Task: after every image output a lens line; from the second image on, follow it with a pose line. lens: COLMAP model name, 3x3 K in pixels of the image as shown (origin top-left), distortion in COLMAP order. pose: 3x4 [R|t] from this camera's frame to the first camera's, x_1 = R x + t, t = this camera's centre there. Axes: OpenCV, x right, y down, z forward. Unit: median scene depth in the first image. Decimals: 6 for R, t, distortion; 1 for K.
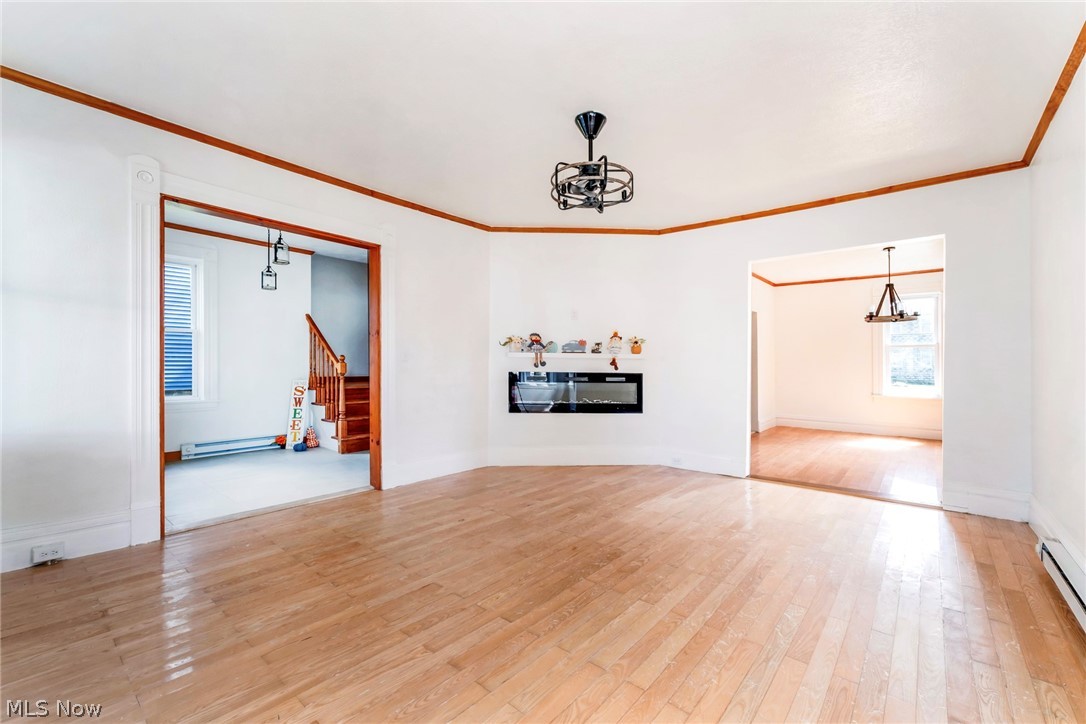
lens RADIAL K [[465.2, 0, 546.6], [0, 465.2, 369.6], [0, 0, 1]] dist [-0.005600, 0.001766]
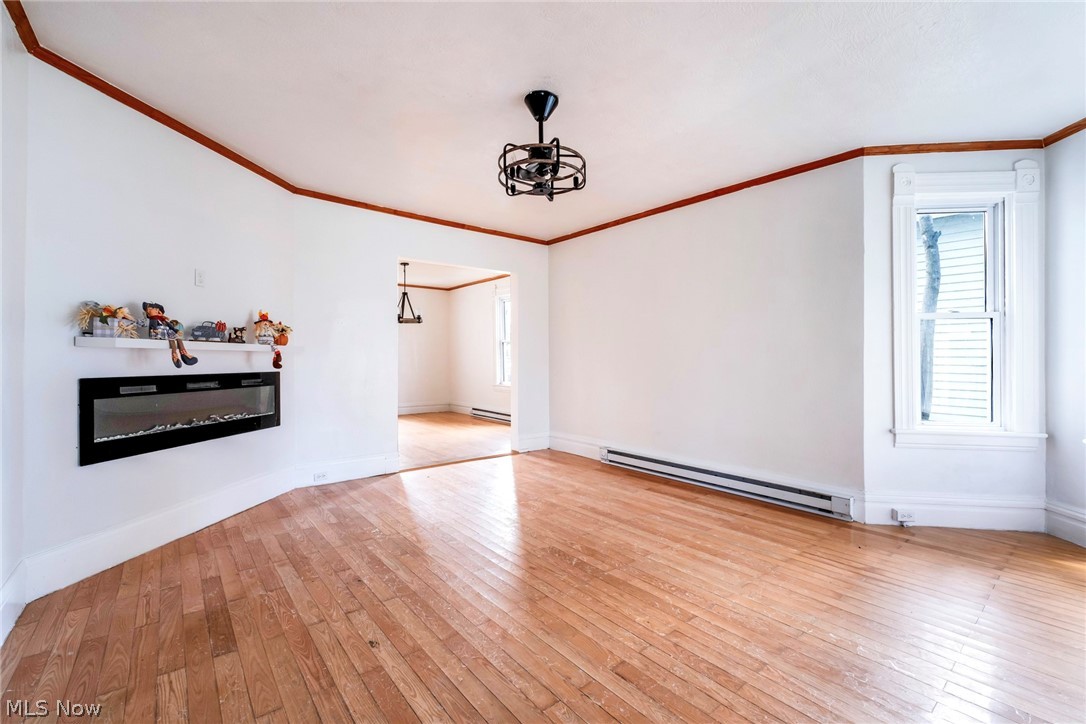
lens RADIAL K [[465.2, 0, 543.2], [0, 465.2, 357.5], [0, 0, 1]] dist [-0.005600, 0.001766]
pose [[0.181613, -0.006199, 0.983351, -0.478370], [0.013092, 0.999907, 0.003886, -0.012862], [-0.983283, 0.012168, 0.181677, 0.480923]]
